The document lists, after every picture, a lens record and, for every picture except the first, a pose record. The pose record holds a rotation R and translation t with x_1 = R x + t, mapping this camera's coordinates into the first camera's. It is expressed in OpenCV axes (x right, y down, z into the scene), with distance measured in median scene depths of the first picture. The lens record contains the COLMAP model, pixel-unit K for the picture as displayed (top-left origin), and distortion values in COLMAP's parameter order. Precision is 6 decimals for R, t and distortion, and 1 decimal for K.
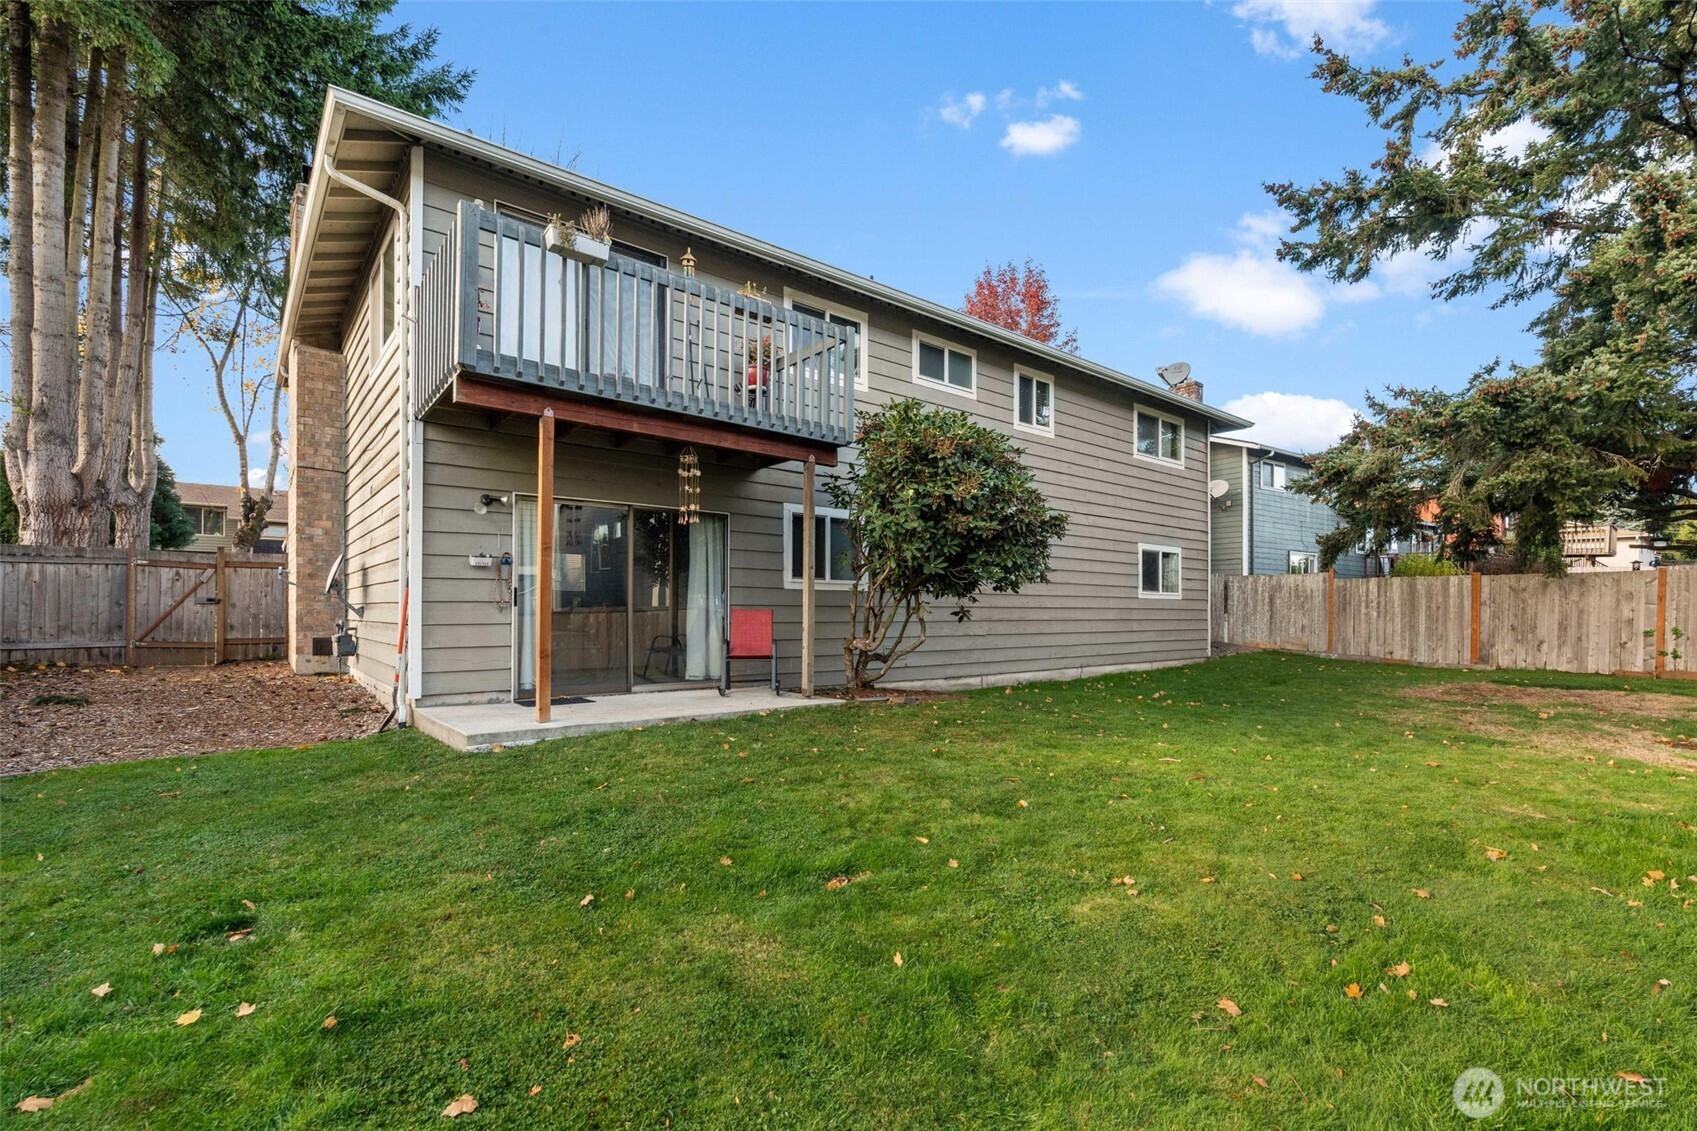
lens RADIAL K [[756.1, 0, 858.5], [0, 756.1, 607.9], [0, 0, 1]] dist [0.000603, 0.000006]
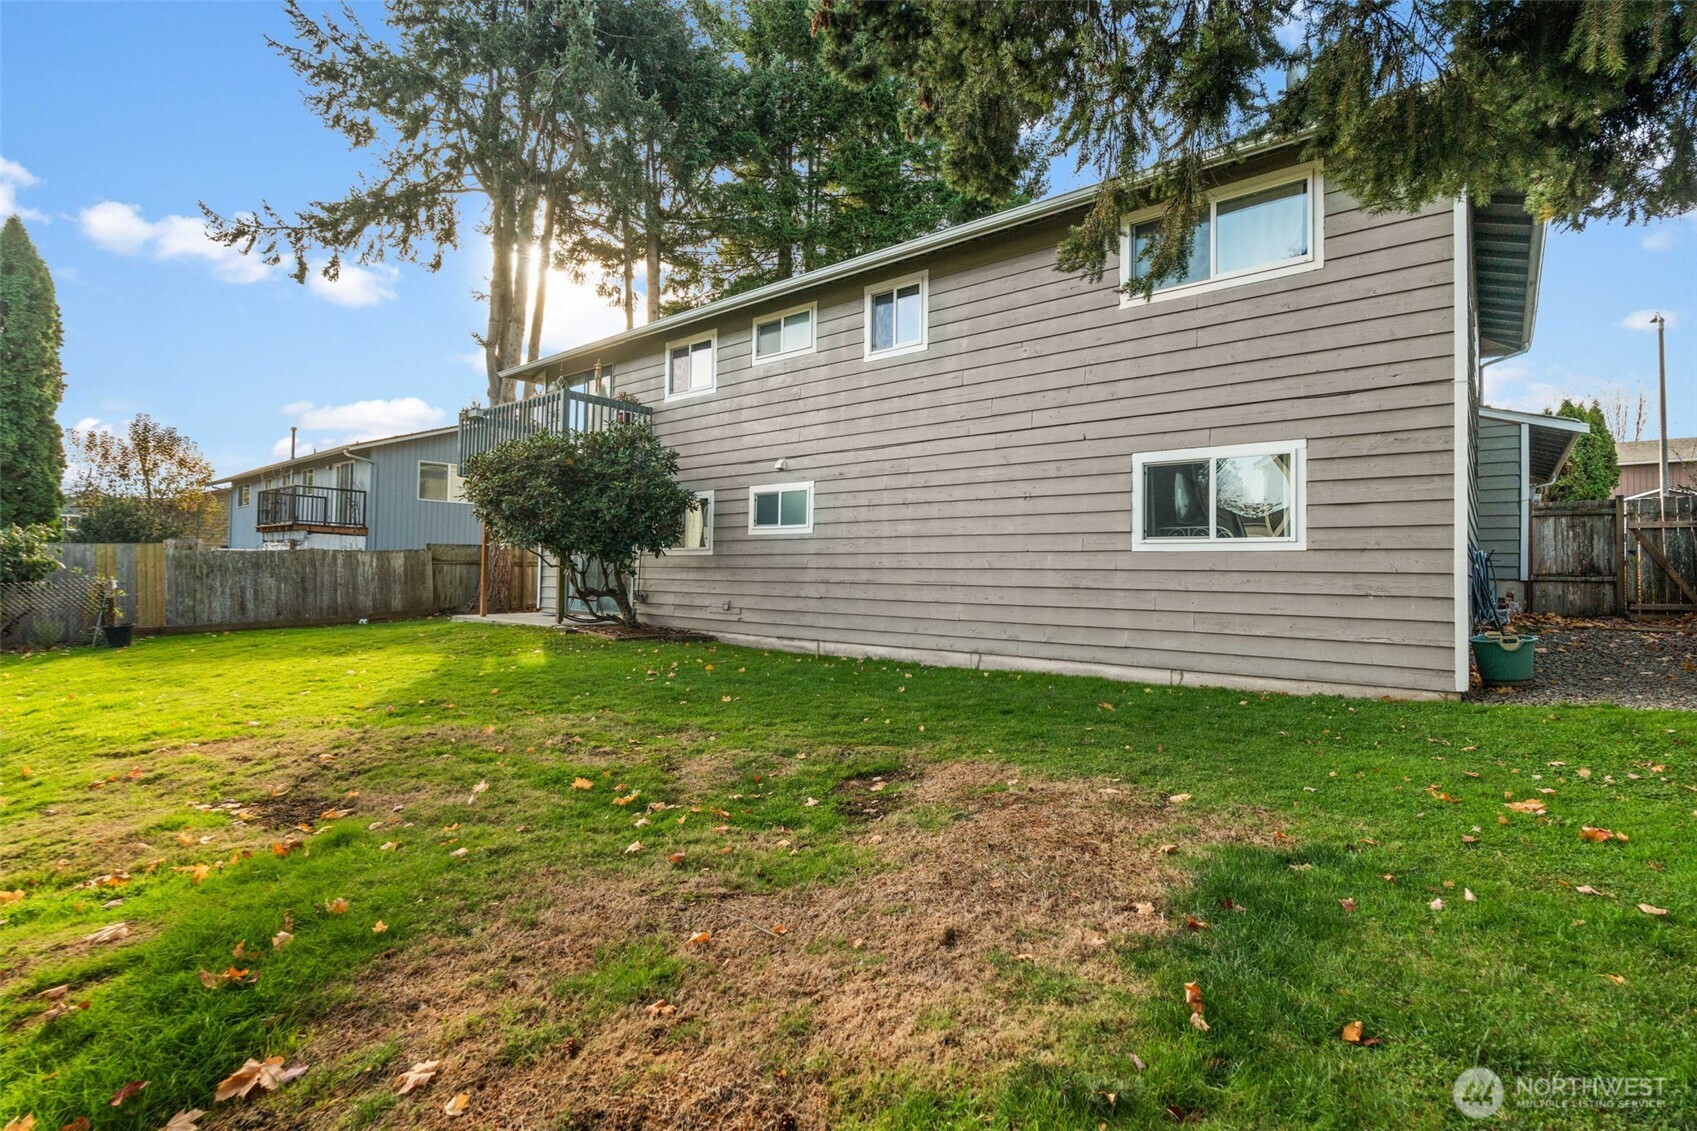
lens RADIAL K [[670.3, 0, 849.3], [0, 670.3, 561.4], [0, 0, 1]] dist [-0.000423, -0.000003]
pose [[0.266473, -0.018614, -0.963663, 0.799342], [-0.007454, 0.999744, -0.021372, 0.006805], [0.963813, 0.012878, 0.266266, 0.665642]]
